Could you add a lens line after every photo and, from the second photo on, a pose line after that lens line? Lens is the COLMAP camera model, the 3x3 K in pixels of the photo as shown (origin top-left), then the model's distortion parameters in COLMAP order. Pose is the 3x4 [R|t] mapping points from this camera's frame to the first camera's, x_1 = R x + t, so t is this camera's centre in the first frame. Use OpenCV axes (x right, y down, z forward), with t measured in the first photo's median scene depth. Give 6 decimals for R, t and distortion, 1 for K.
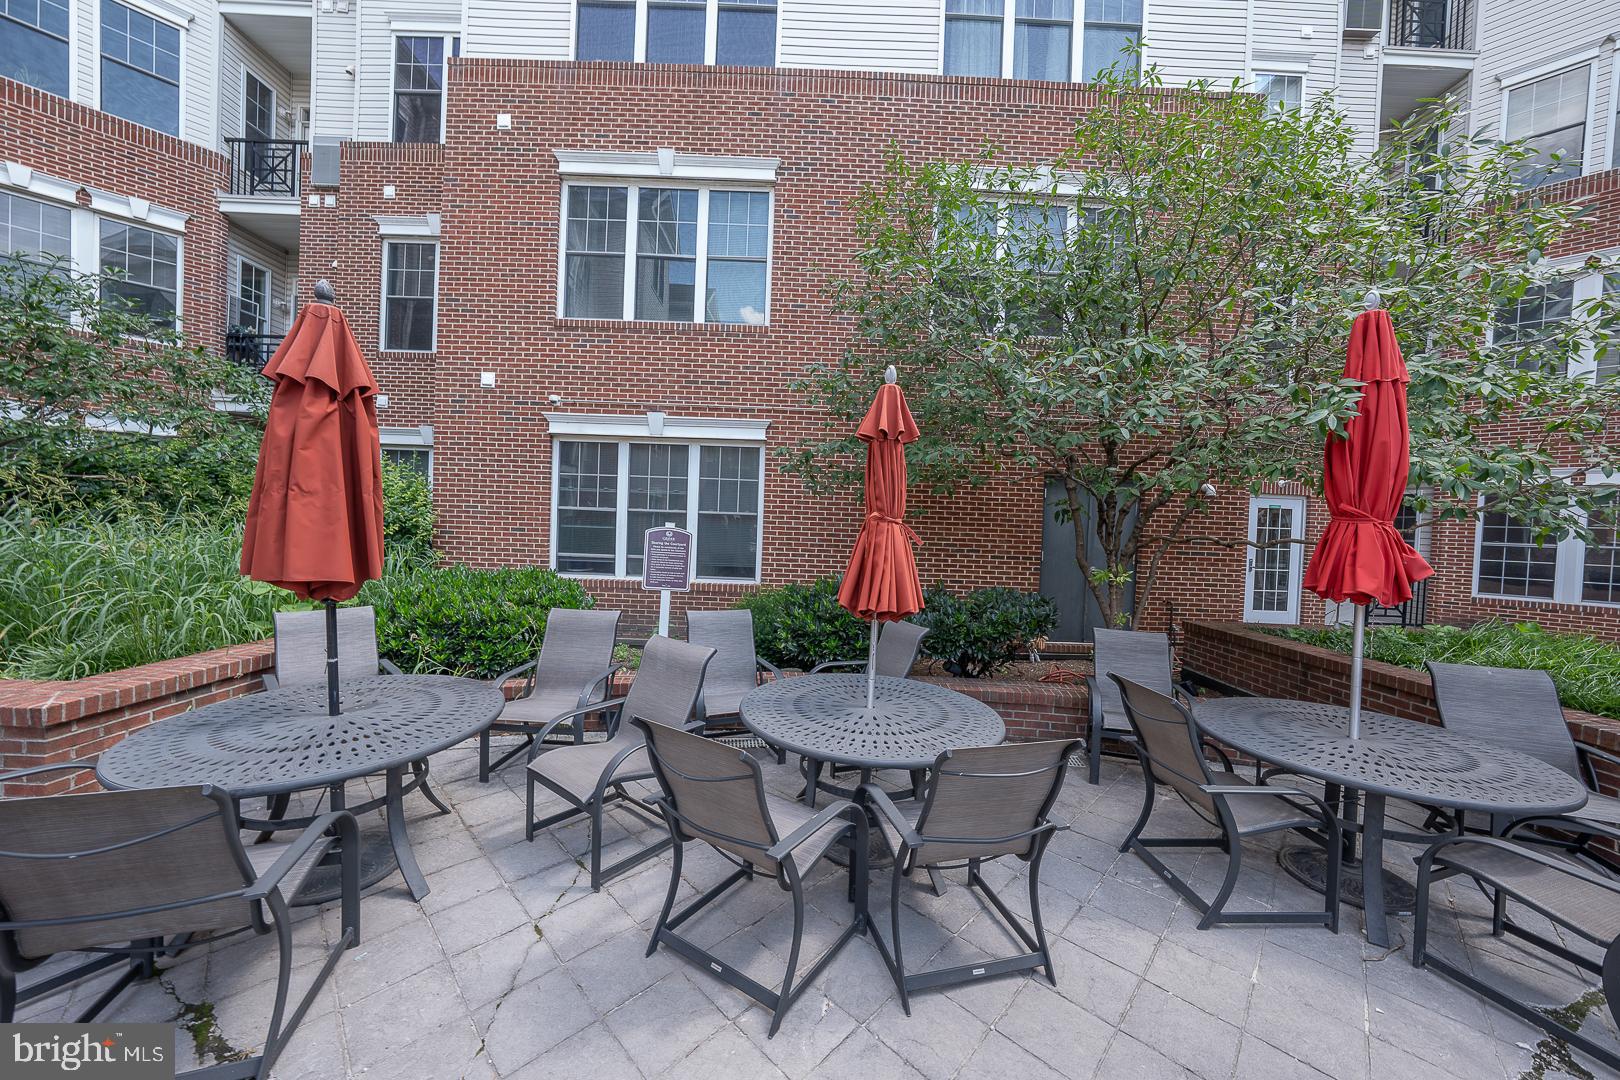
lens RADIAL K [[571.1, 0, 809.5], [0, 571.1, 514.6], [0, 0, 1]] dist [-0.009021, -0.000092]
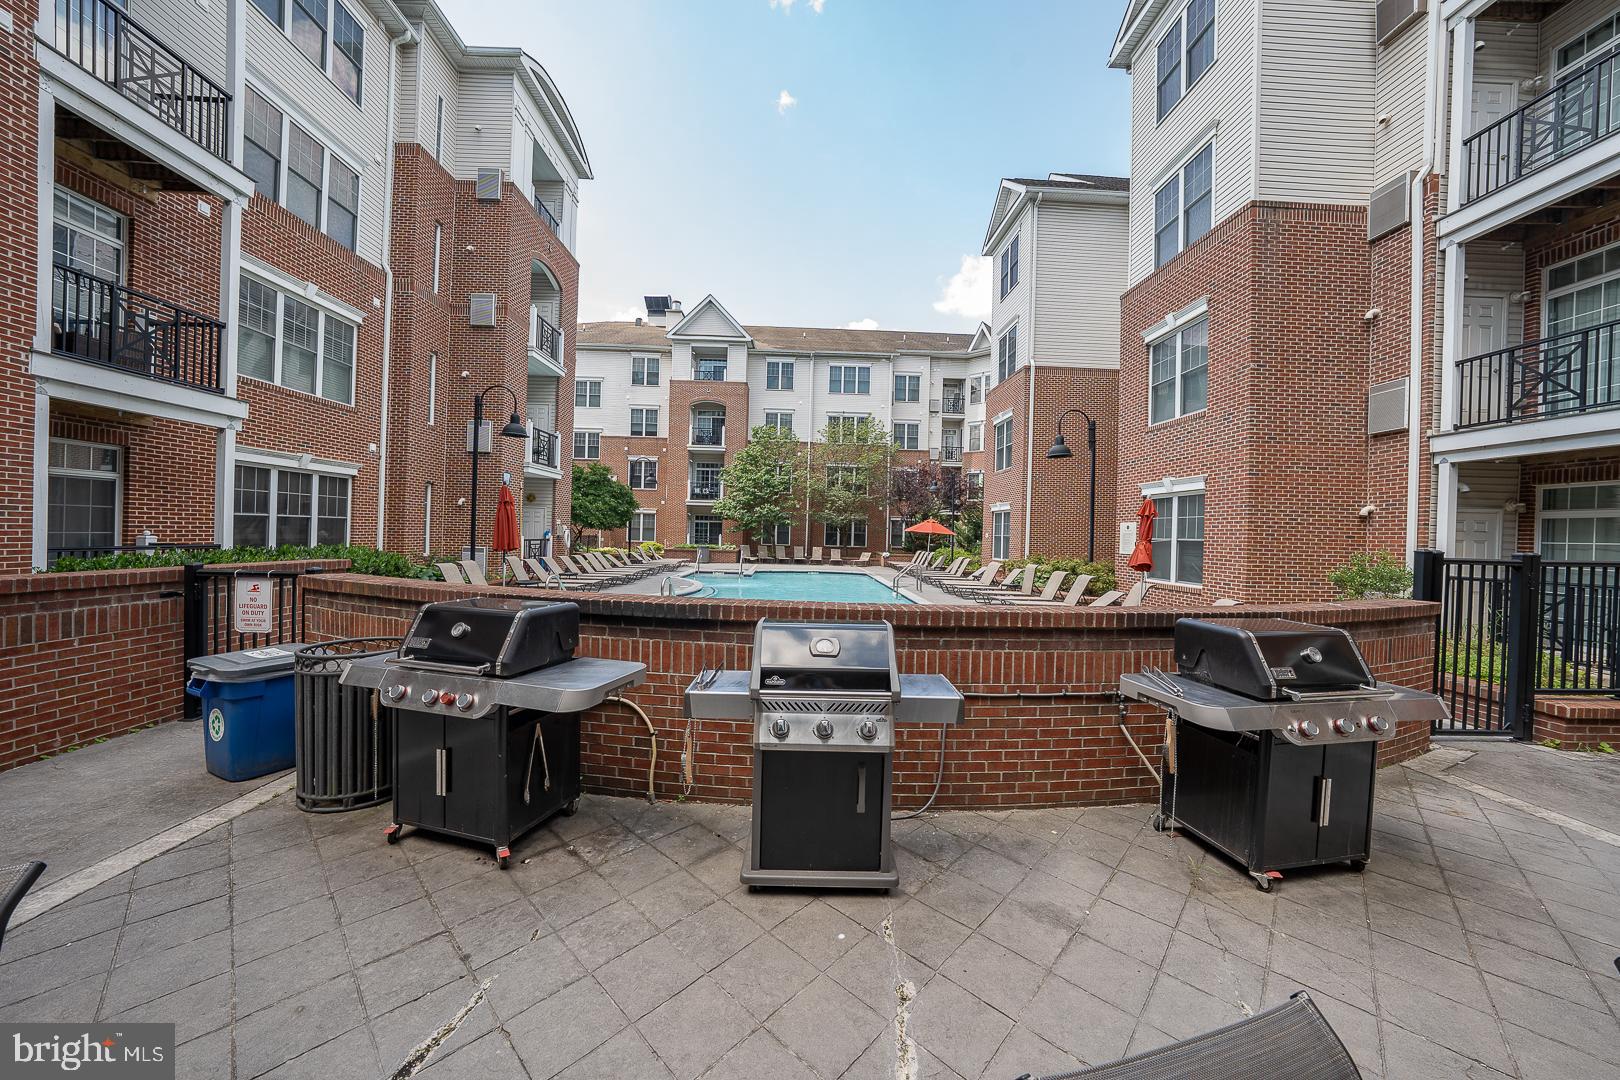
lens RADIAL K [[571.1, 0, 812.2], [0, 571.1, 537.8], [0, 0, 1]] dist [-0.009021, -0.000092]
pose [[0.007485, -0.017311, -0.999822, 1.342238], [-0.024299, 0.999552, -0.017489, 0.042090], [0.999677, 0.024425, 0.007061, -0.001383]]
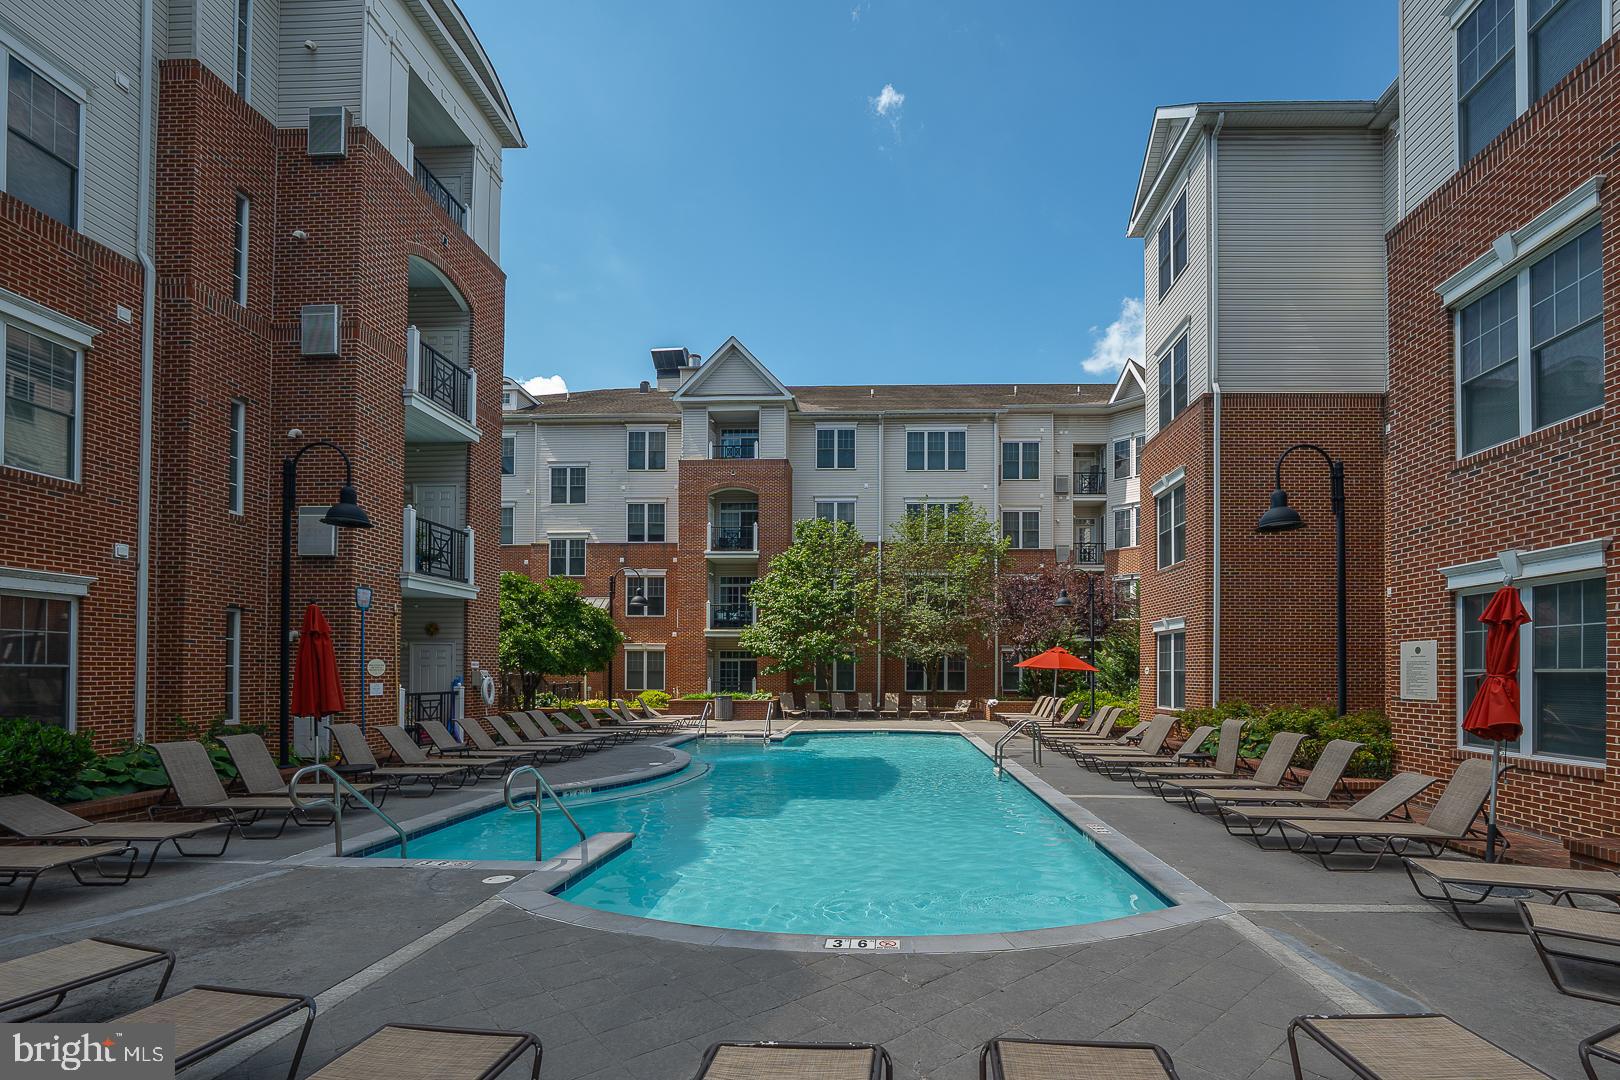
lens RADIAL K [[806.3, 0, 835.5], [0, 806.3, 663.4], [0, 0, 1]] dist [0.002749, -0.000972]
pose [[-0.062184, -0.037405, -0.997364, 0.976648], [-0.003162, 0.999300, -0.037281, 0.030838], [0.998060, 0.000836, -0.062259, 0.100773]]
